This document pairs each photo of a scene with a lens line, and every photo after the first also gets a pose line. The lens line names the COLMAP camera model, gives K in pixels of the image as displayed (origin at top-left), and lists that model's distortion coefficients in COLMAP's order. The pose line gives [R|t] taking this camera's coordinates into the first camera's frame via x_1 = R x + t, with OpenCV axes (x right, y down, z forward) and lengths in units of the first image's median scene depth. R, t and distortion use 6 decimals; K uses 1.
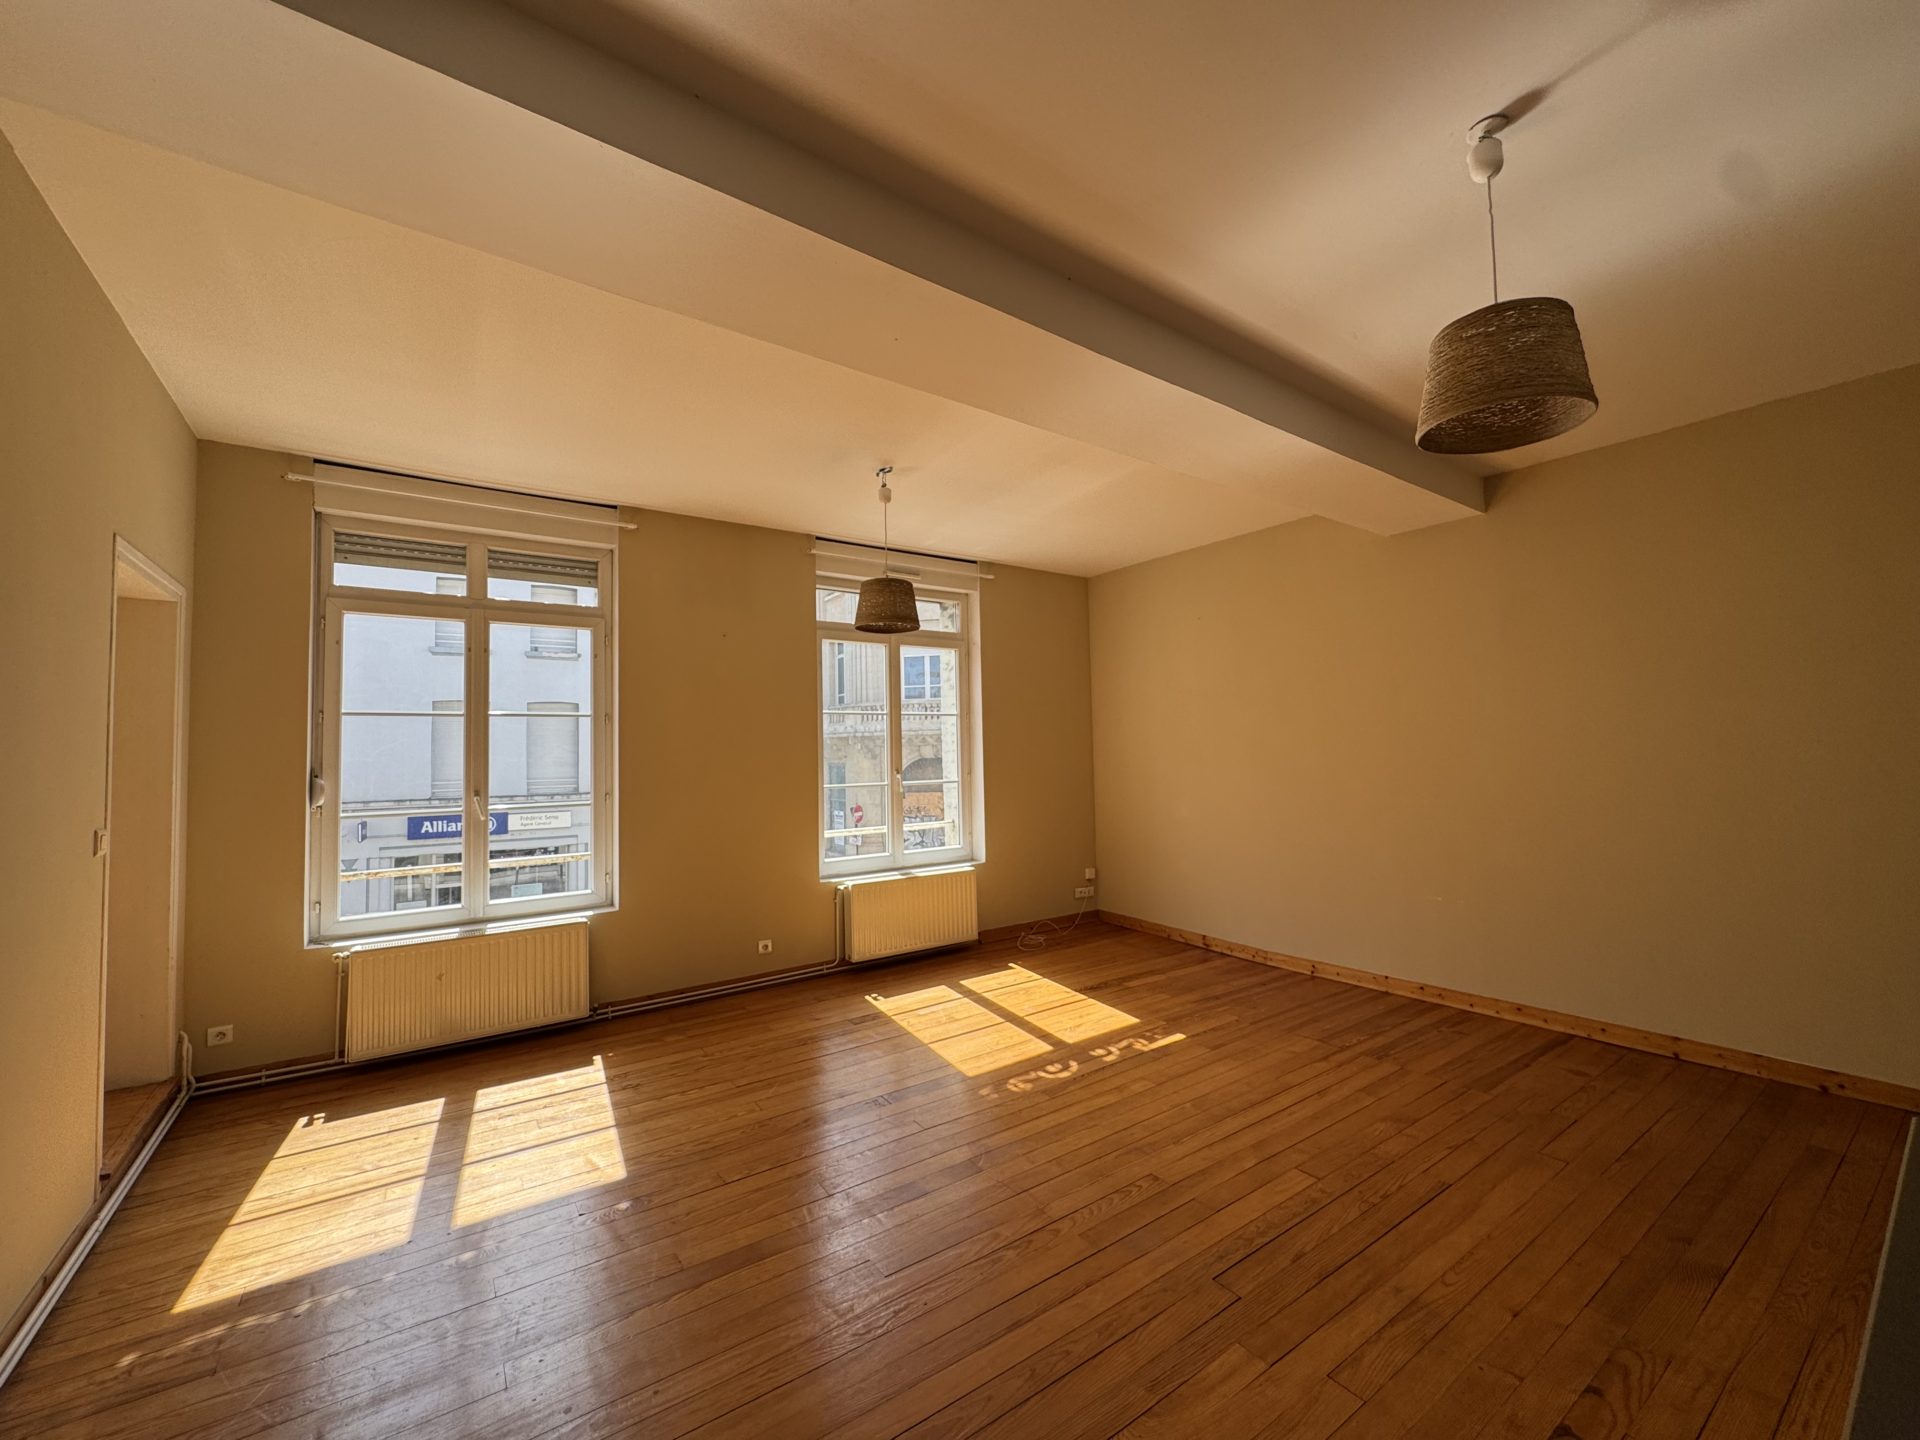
lens RADIAL K [[766.0, 0, 960.0], [0, 766.0, 720.0], [0, 0, 1]] dist [-0.002450, 0.000087]
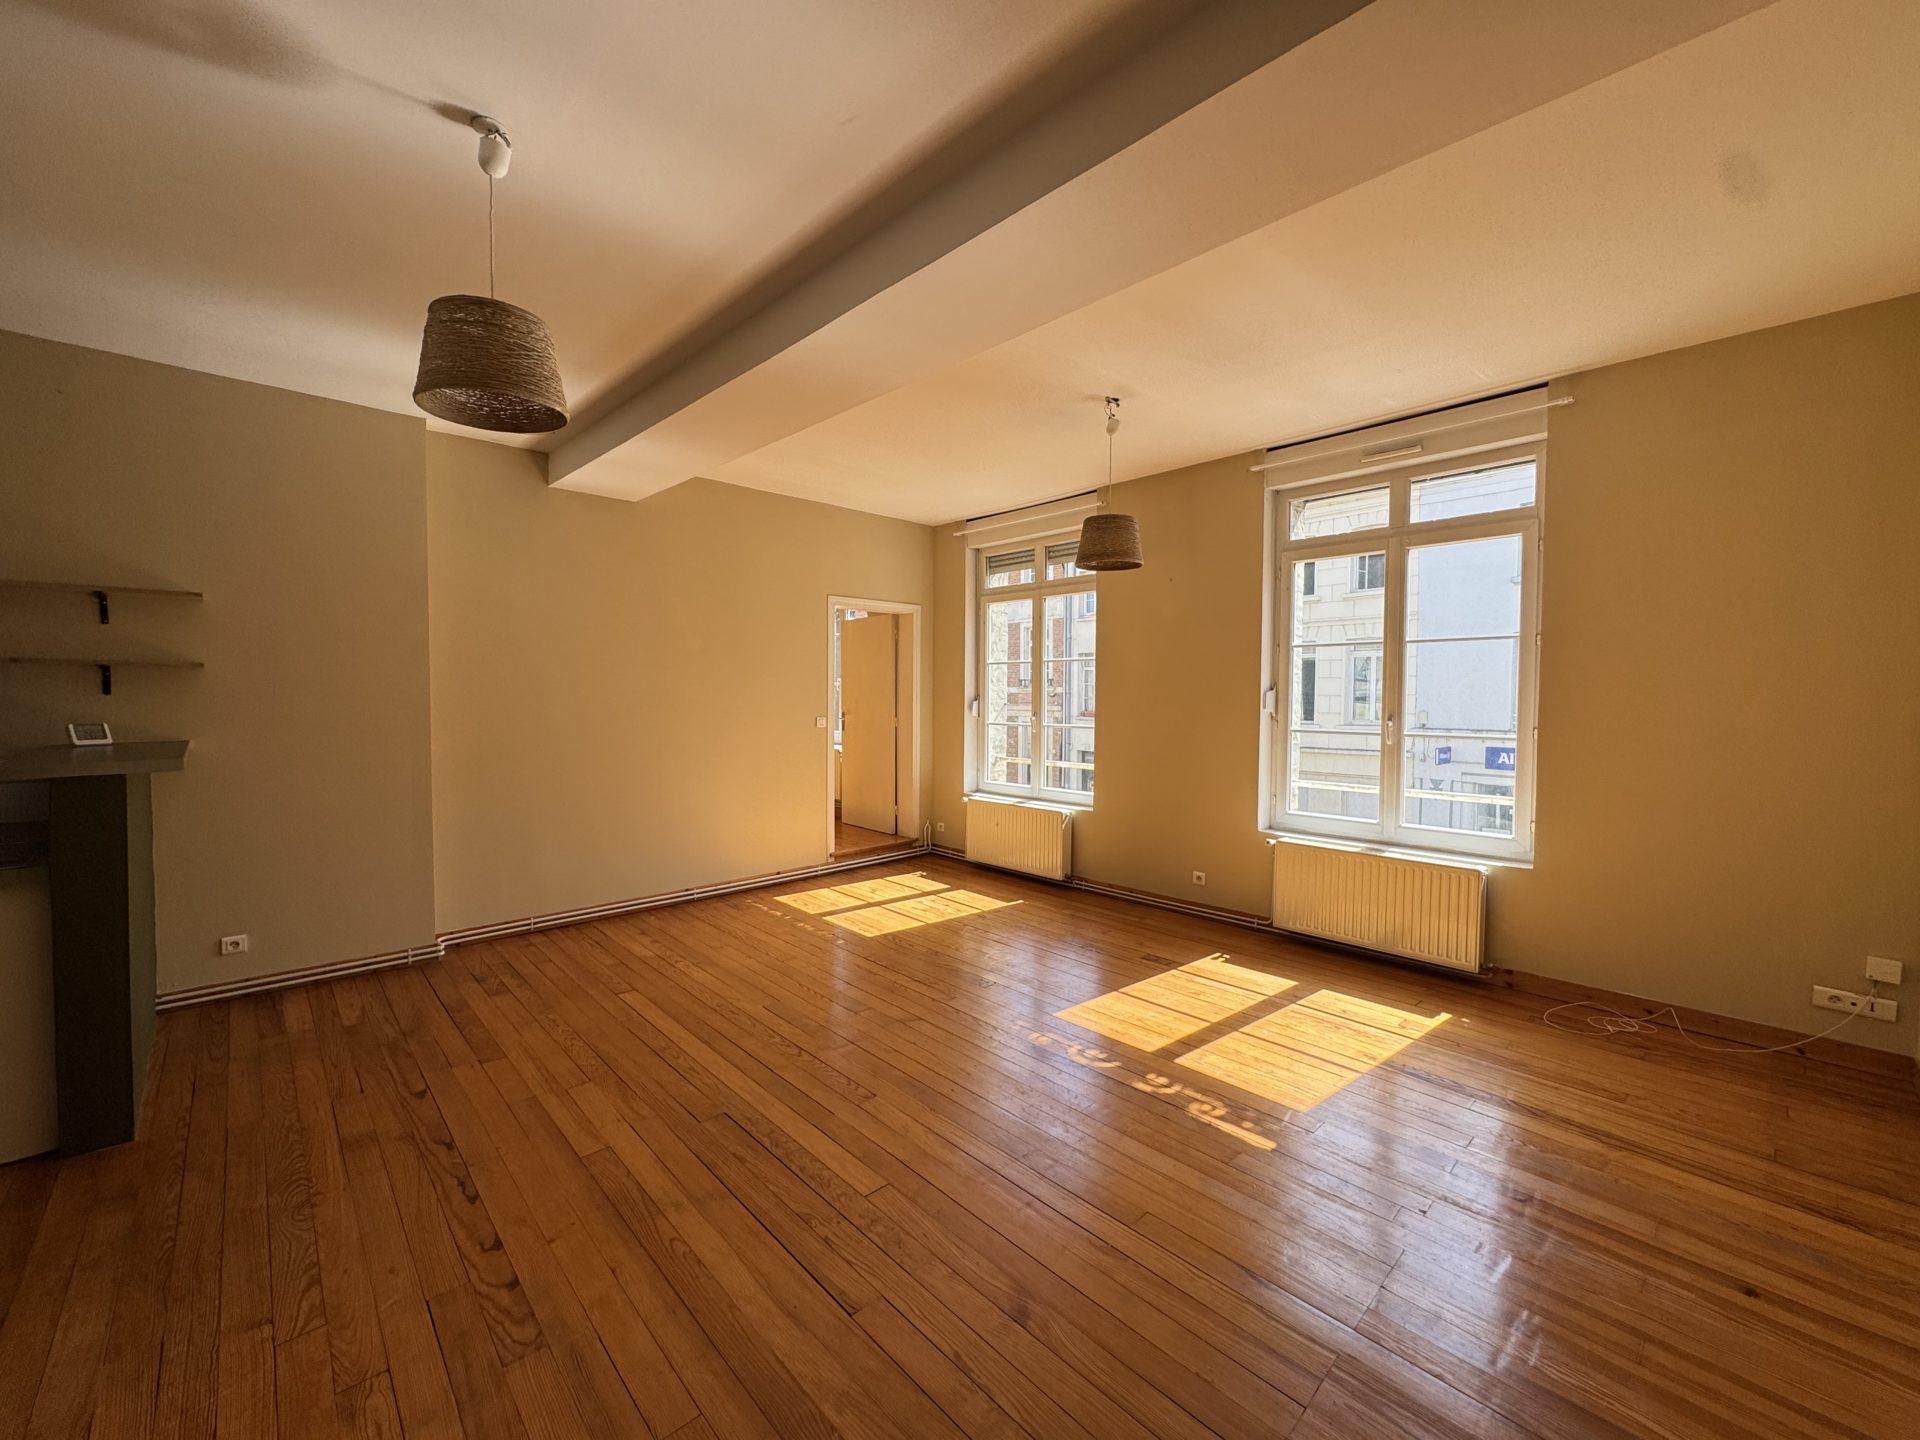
lens RADIAL K [[766.0, 0, 960.0], [0, 766.0, 720.0], [0, 0, 1]] dist [-0.002450, 0.000087]
pose [[0.143235, 0.053810, -0.988225, 0.811354], [0.036766, 0.997542, 0.059646, 0.011504], [0.989006, -0.044877, 0.140905, 0.626142]]
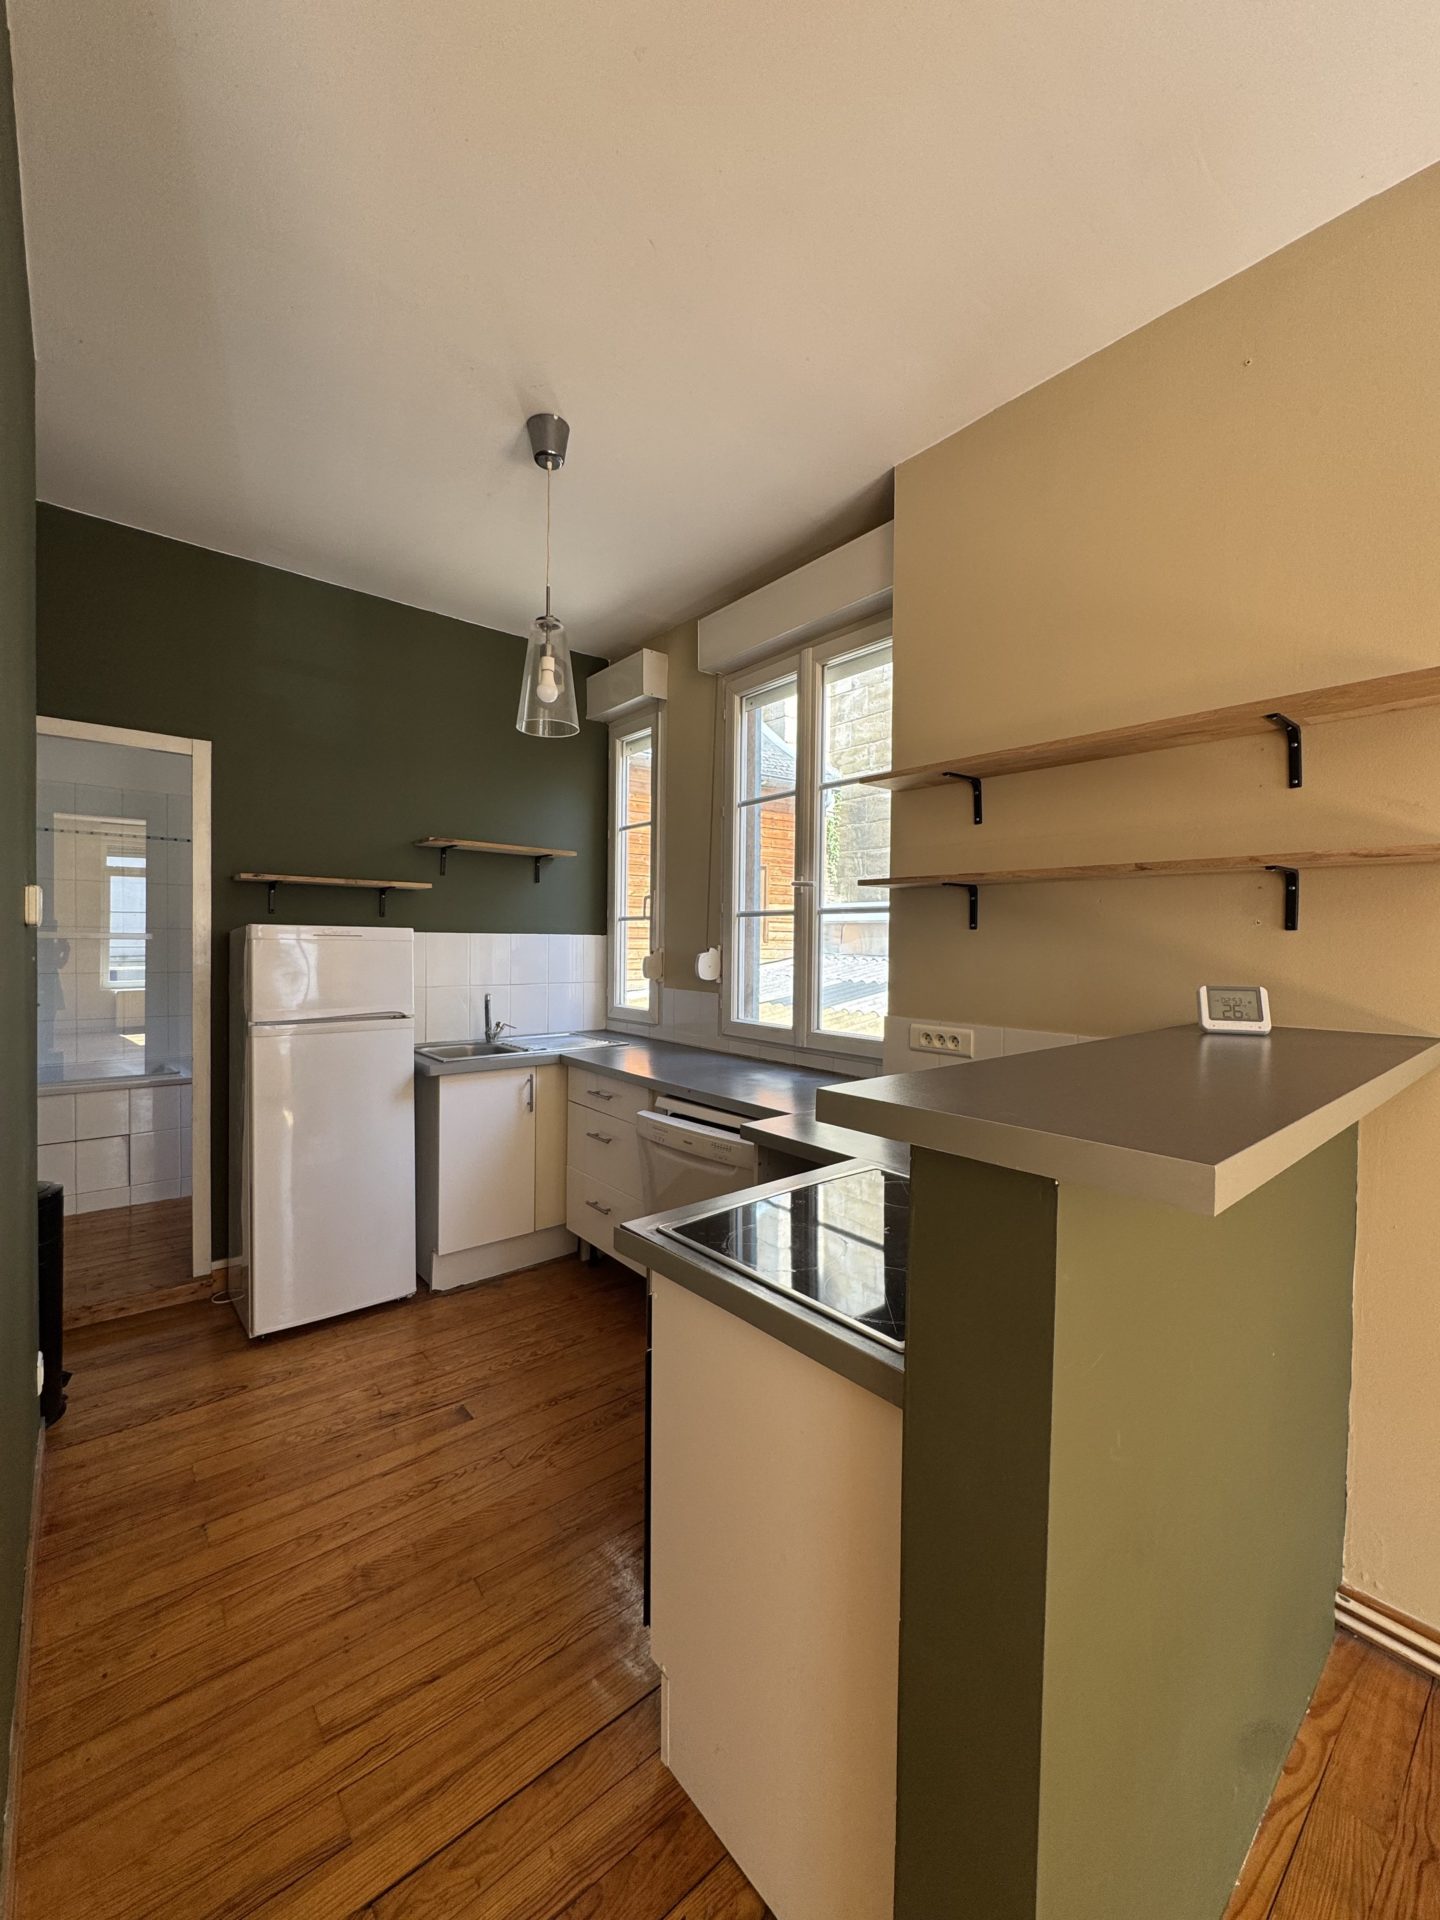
lens RADIAL K [[766.0, 0, 720.0], [0, 766.0, 960.0], [0, 0, 1]] dist [-0.002450, 0.000087]
pose [[-0.997304, 0.008041, -0.072942, 0.237617], [0.010230, 0.999507, -0.029679, 0.023415], [0.072667, -0.030345, -0.996894, 0.243222]]
